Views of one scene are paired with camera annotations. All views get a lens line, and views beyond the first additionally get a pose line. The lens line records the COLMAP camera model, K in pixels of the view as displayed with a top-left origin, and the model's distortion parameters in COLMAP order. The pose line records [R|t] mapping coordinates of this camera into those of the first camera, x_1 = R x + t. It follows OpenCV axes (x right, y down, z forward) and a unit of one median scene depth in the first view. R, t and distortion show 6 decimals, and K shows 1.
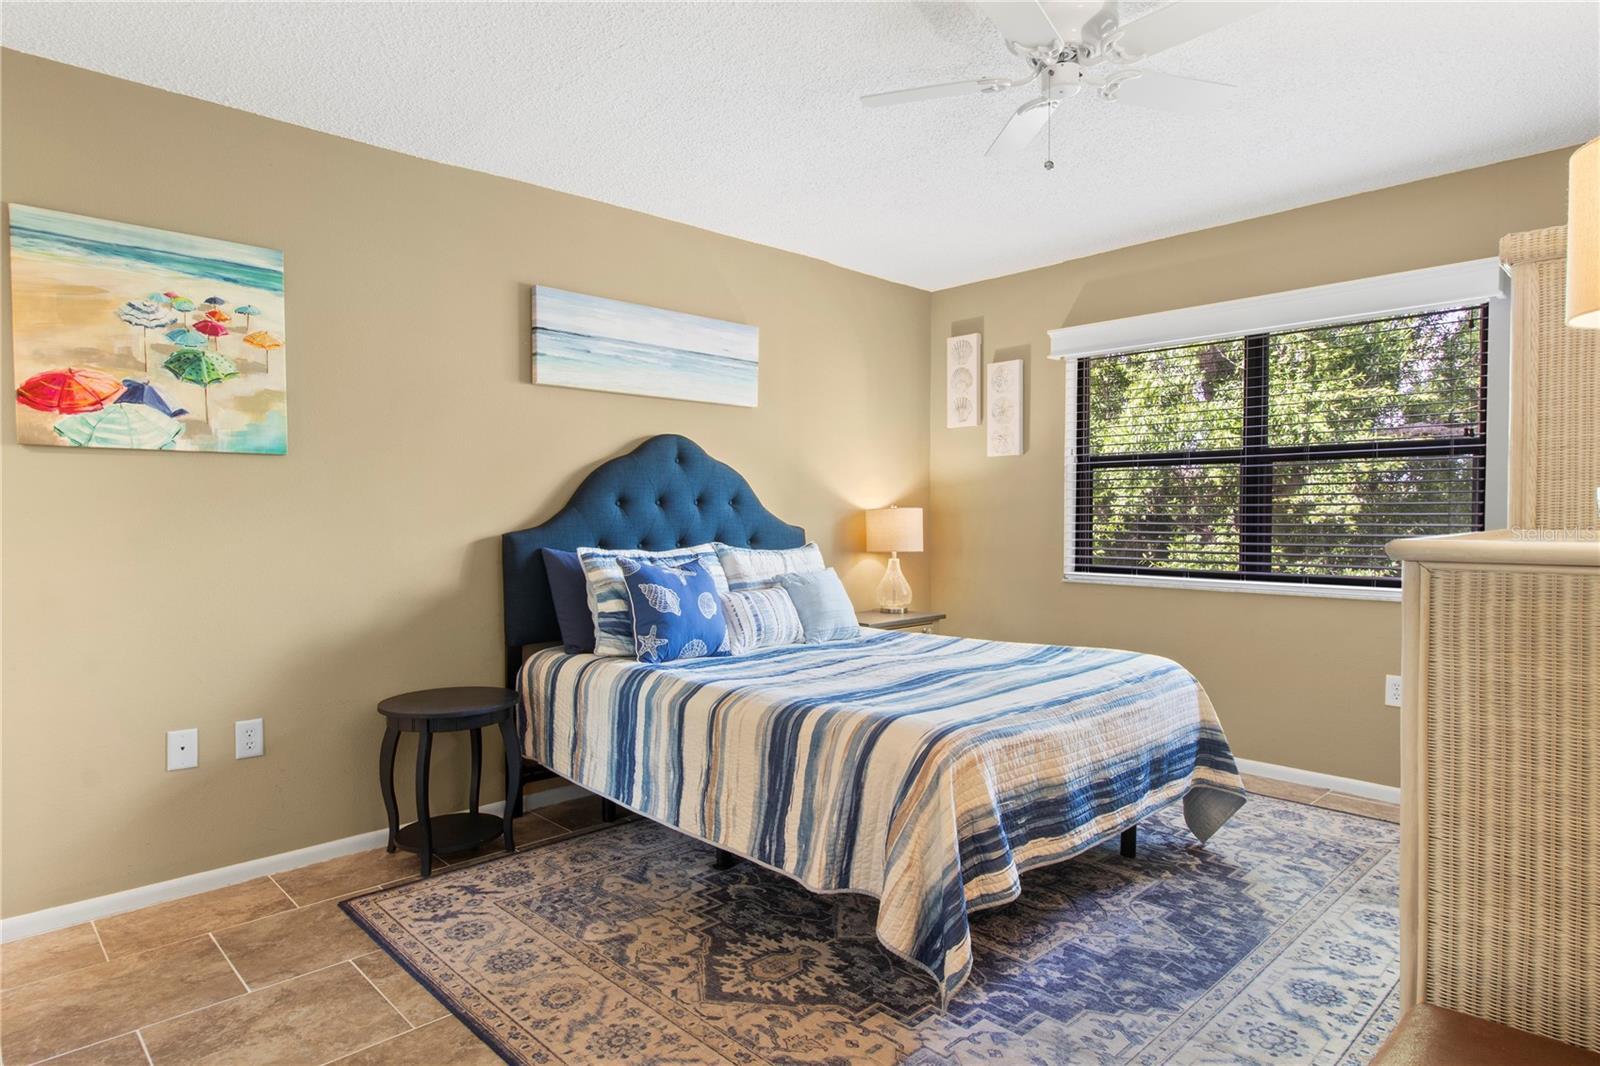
lens RADIAL K [[903.1, 0, 840.3], [0, 903.1, 546.6], [0, 0, 1]] dist [0.010245, -0.003128]
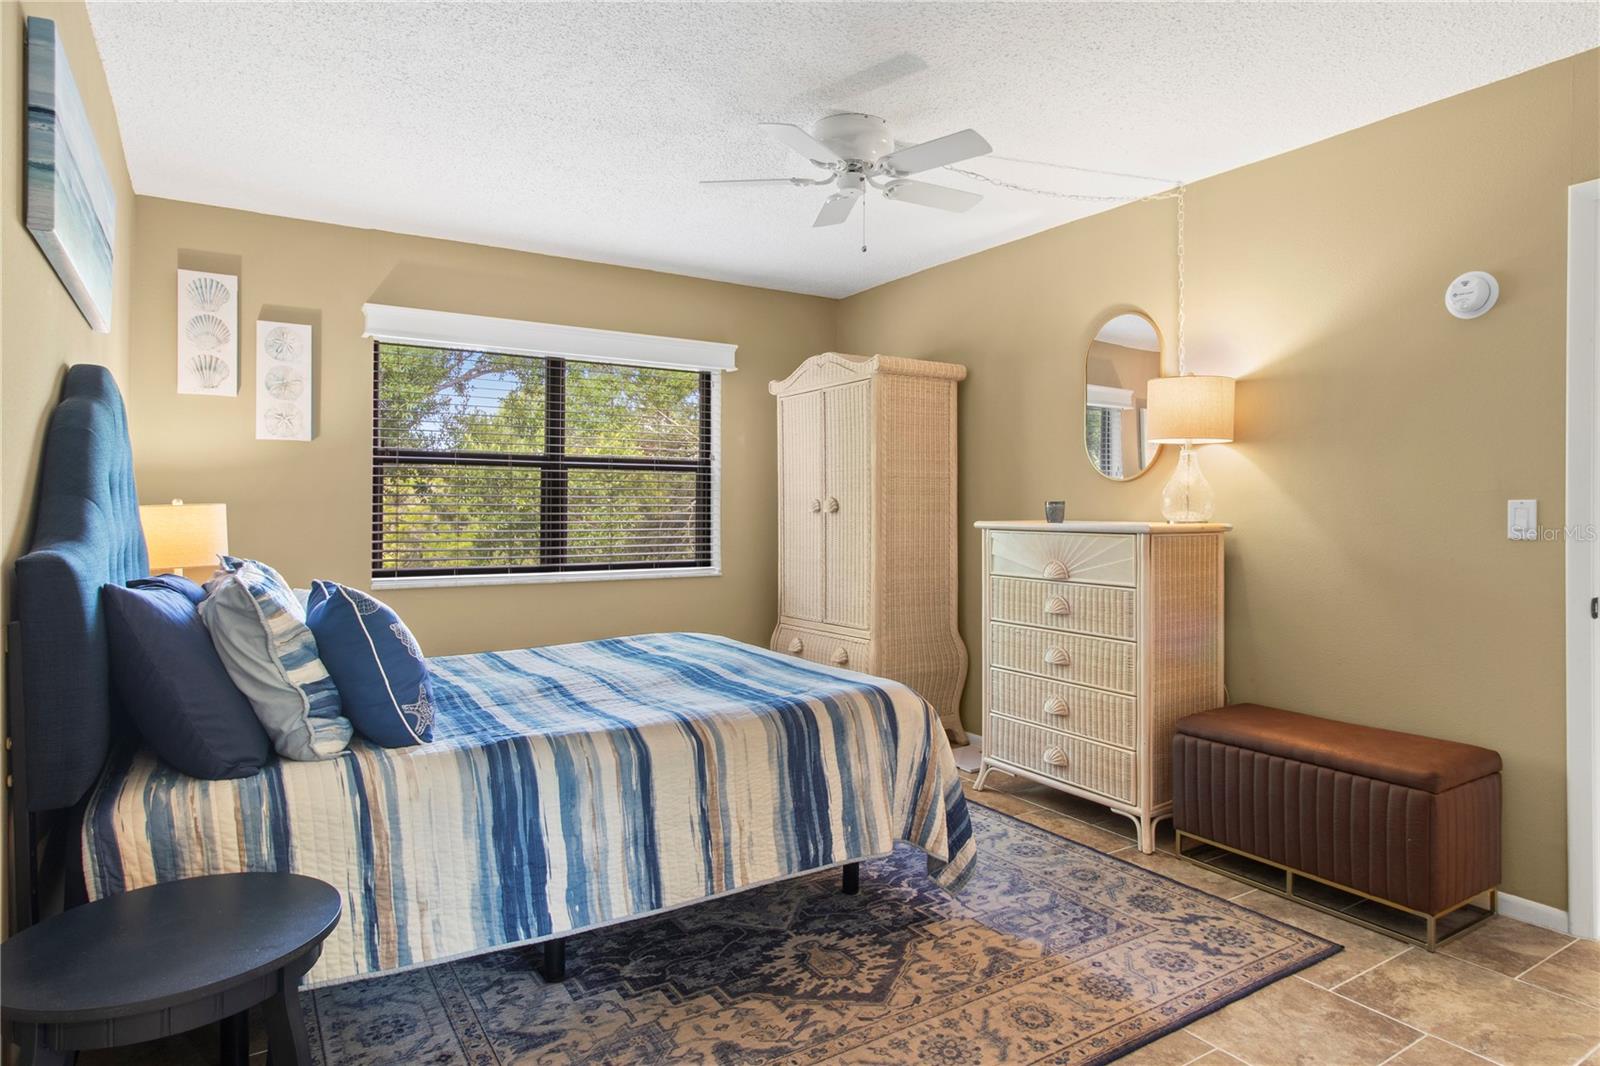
lens RADIAL K [[903.1, 0, 812.6], [0, 903.1, 515.0], [0, 0, 1]] dist [0.010245, -0.003128]
pose [[0.220849, -0.002098, 0.975306, -0.970366], [0.033583, 0.999421, -0.005455, -0.027065], [-0.974730, 0.033959, 0.220792, 0.716575]]
